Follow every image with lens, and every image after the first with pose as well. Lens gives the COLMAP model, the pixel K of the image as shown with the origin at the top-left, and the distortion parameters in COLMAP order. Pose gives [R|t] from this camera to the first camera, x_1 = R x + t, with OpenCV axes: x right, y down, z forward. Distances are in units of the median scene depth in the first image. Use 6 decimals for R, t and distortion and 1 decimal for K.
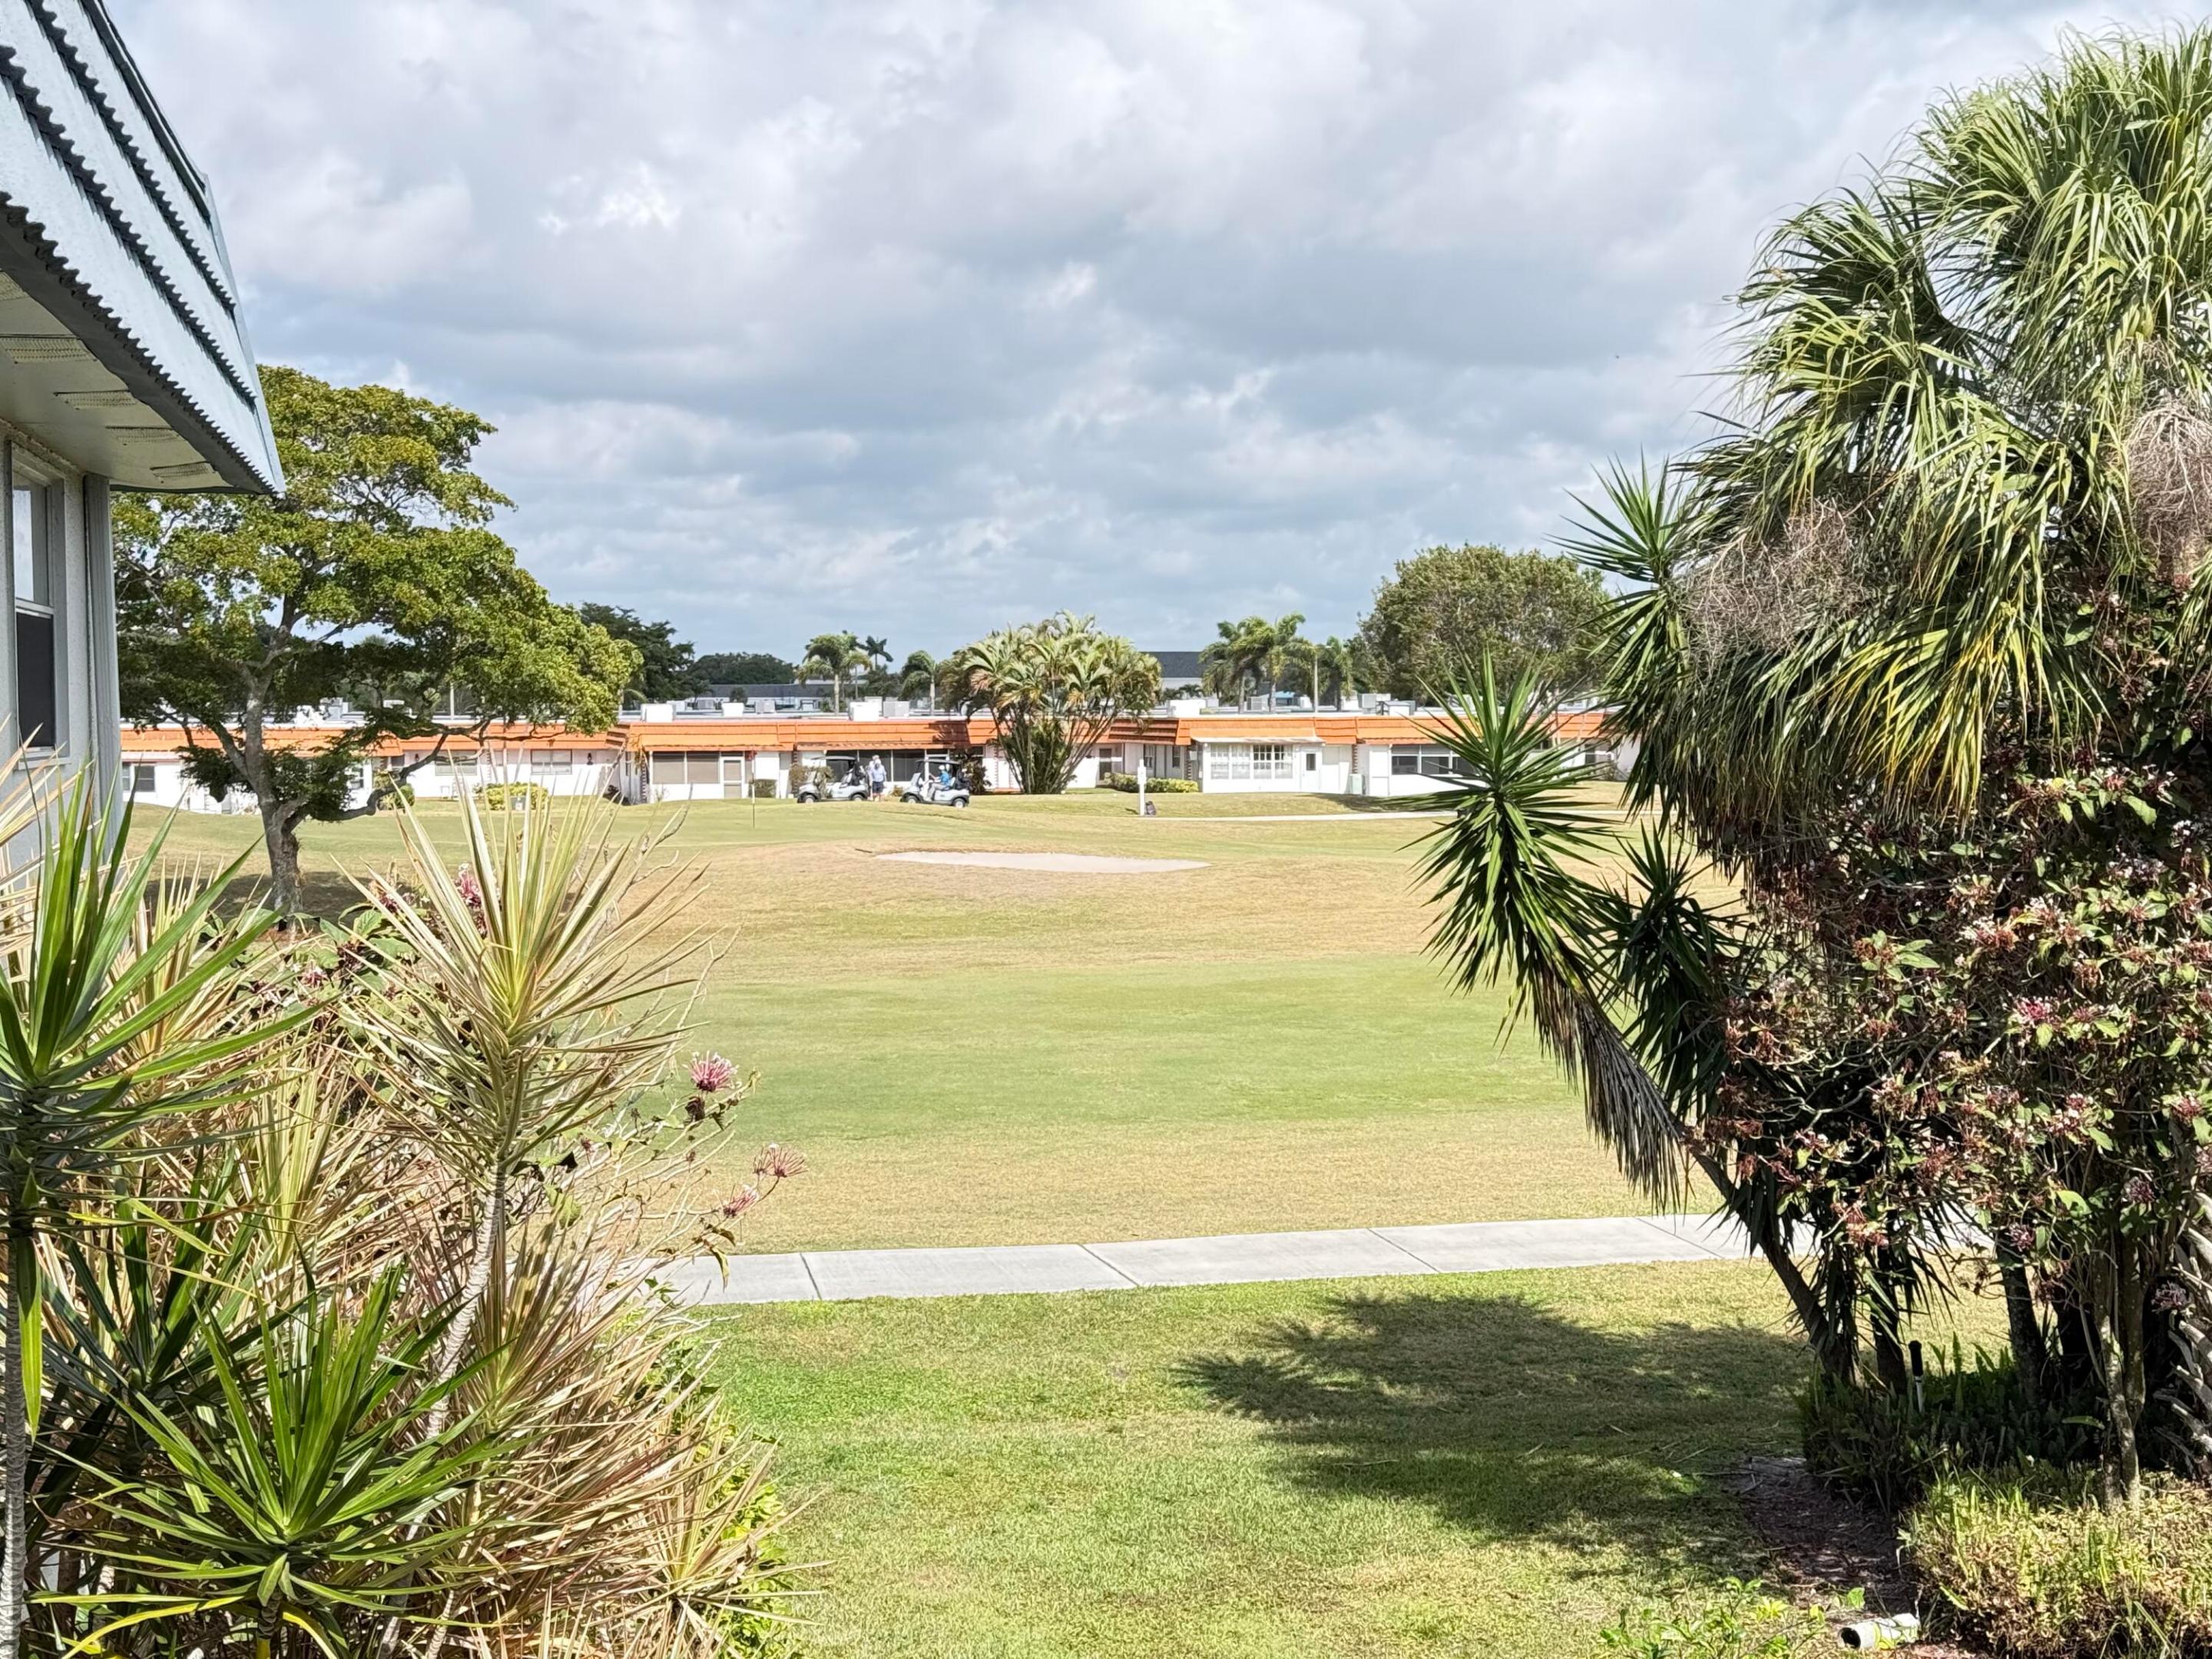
lens RADIAL K [[3065.7, 0, 1150.3], [0, 3065.7, 819.5], [0, 0, 1]] dist [0.180503, 0.000000]
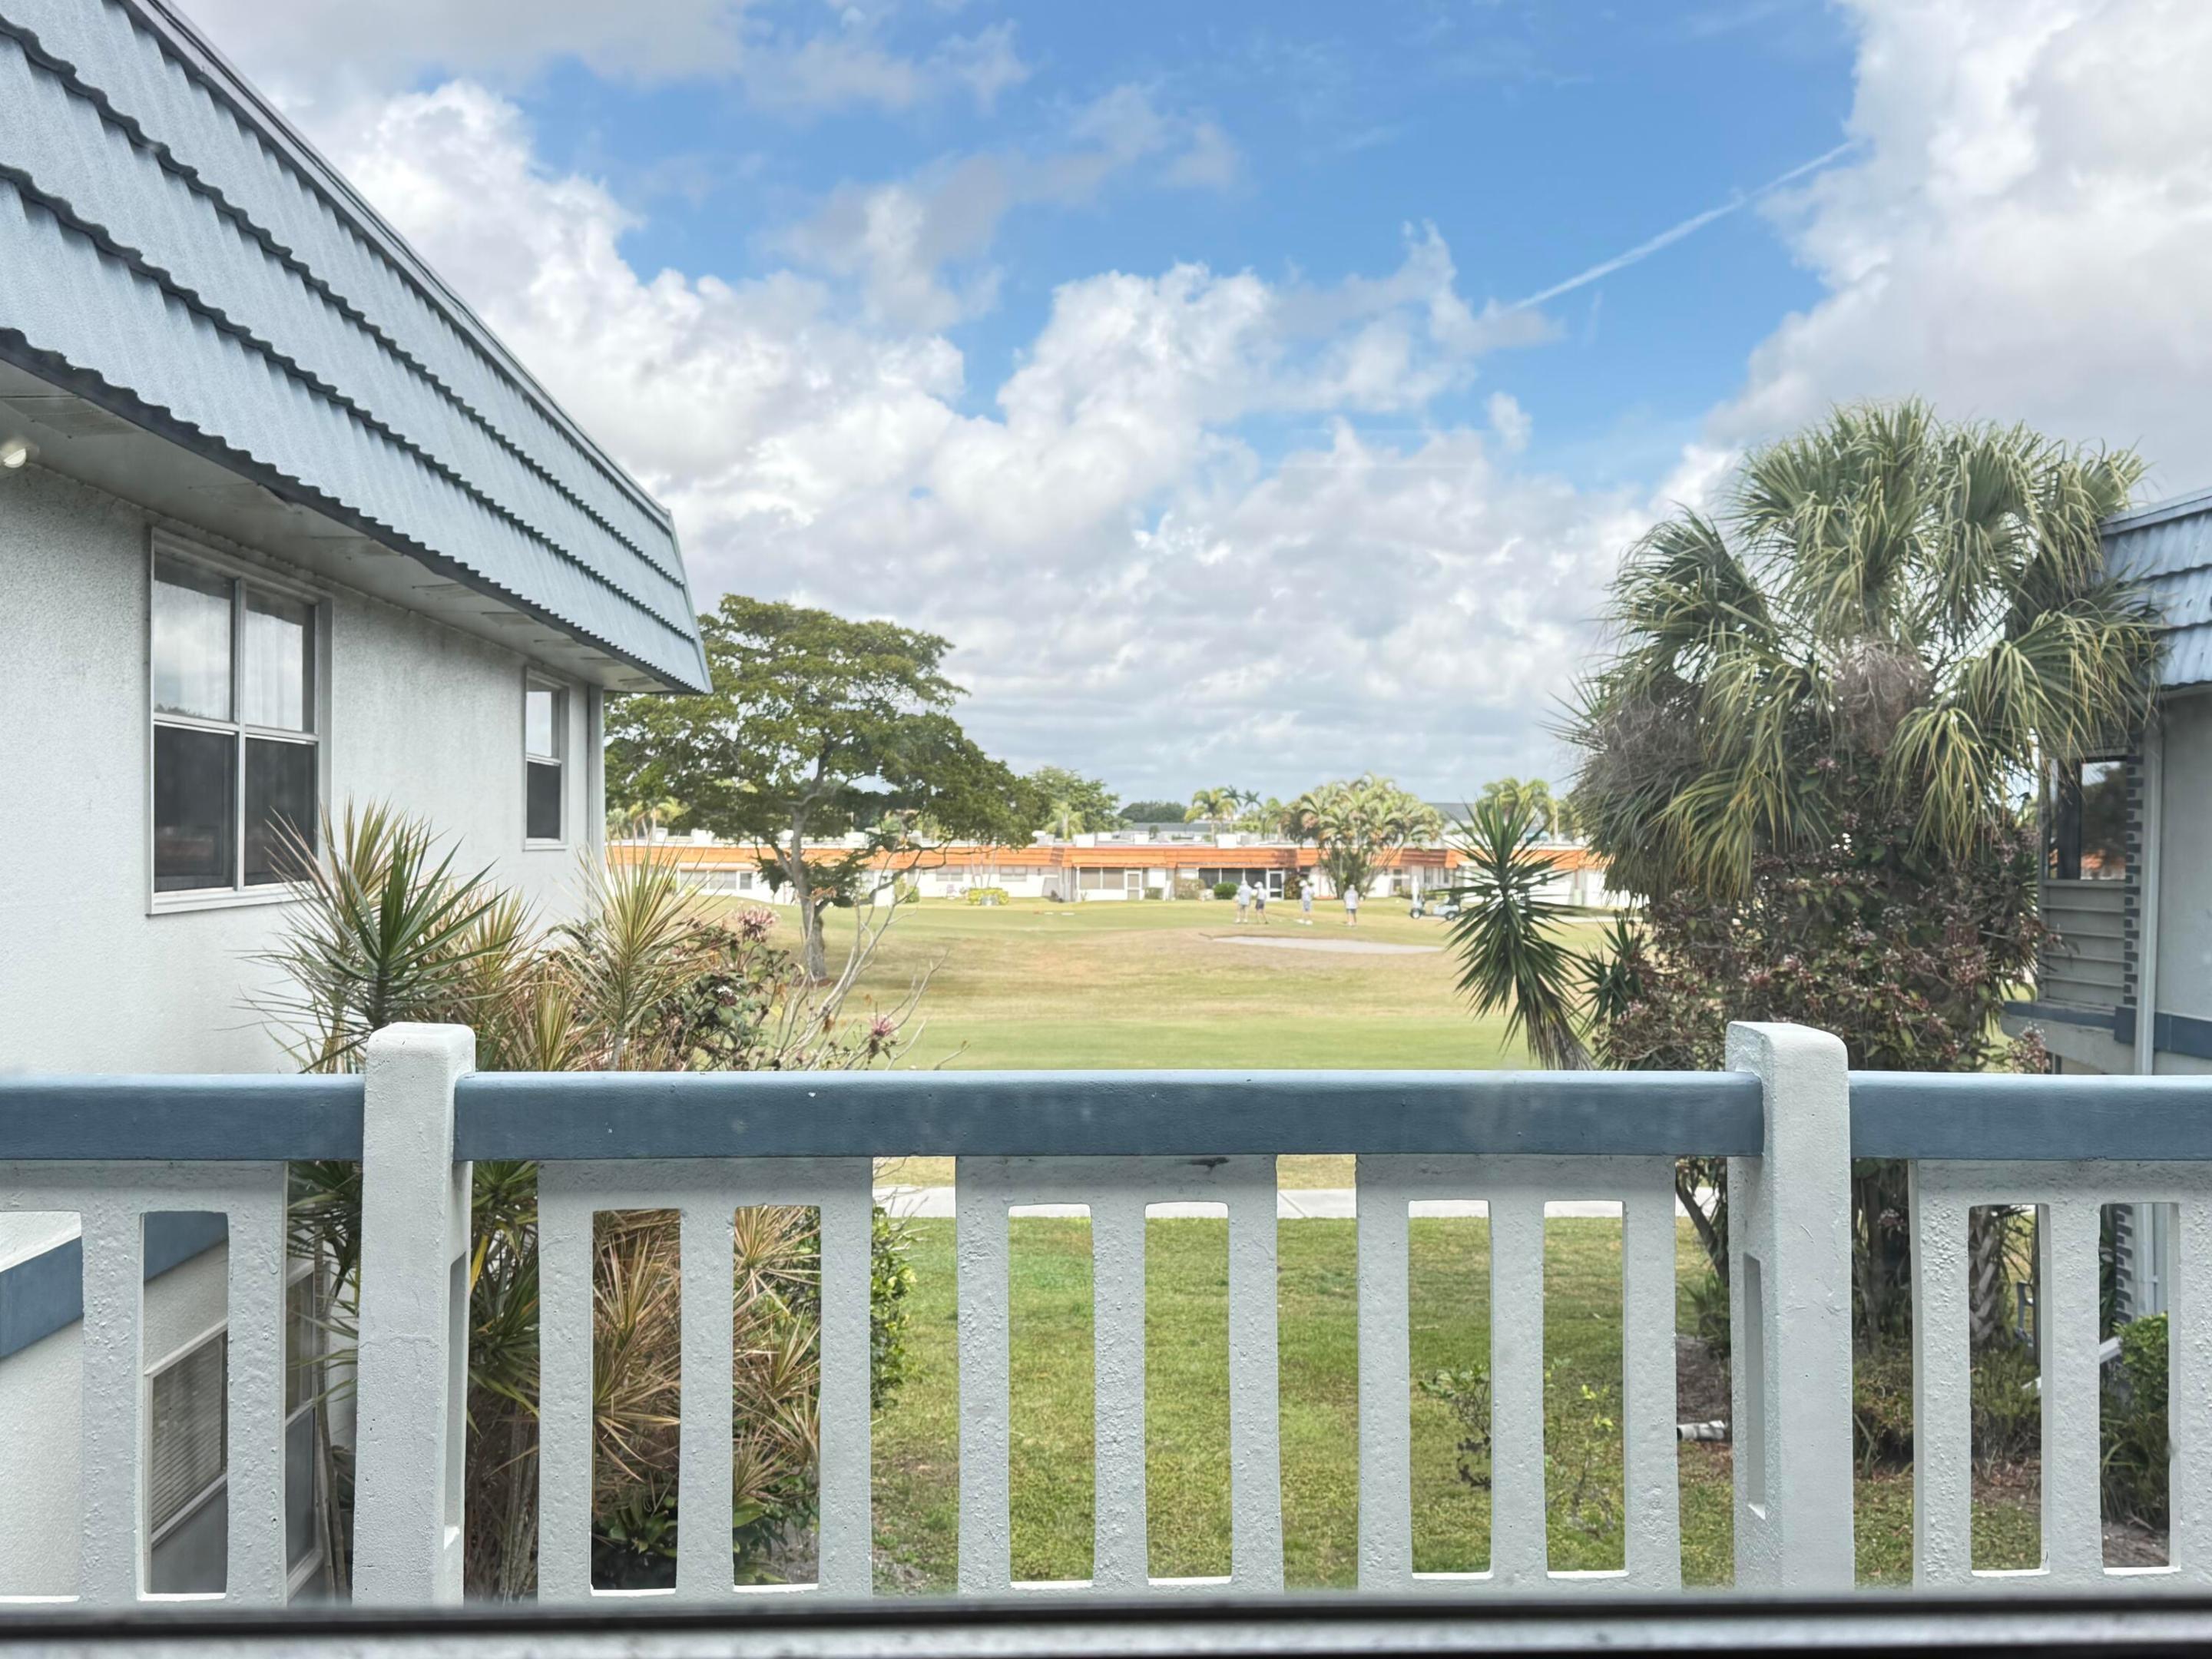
lens RADIAL K [[2168.0, 0, 1144.3], [0, 2168.0, 840.9], [0, 0, 1]] dist [0.154066, 0.000000]
pose [[0.991130, 0.012849, -0.132276, 0.111309], [-0.017536, 0.999256, -0.034336, 0.012056], [0.131737, 0.036351, 0.990618, -0.137058]]
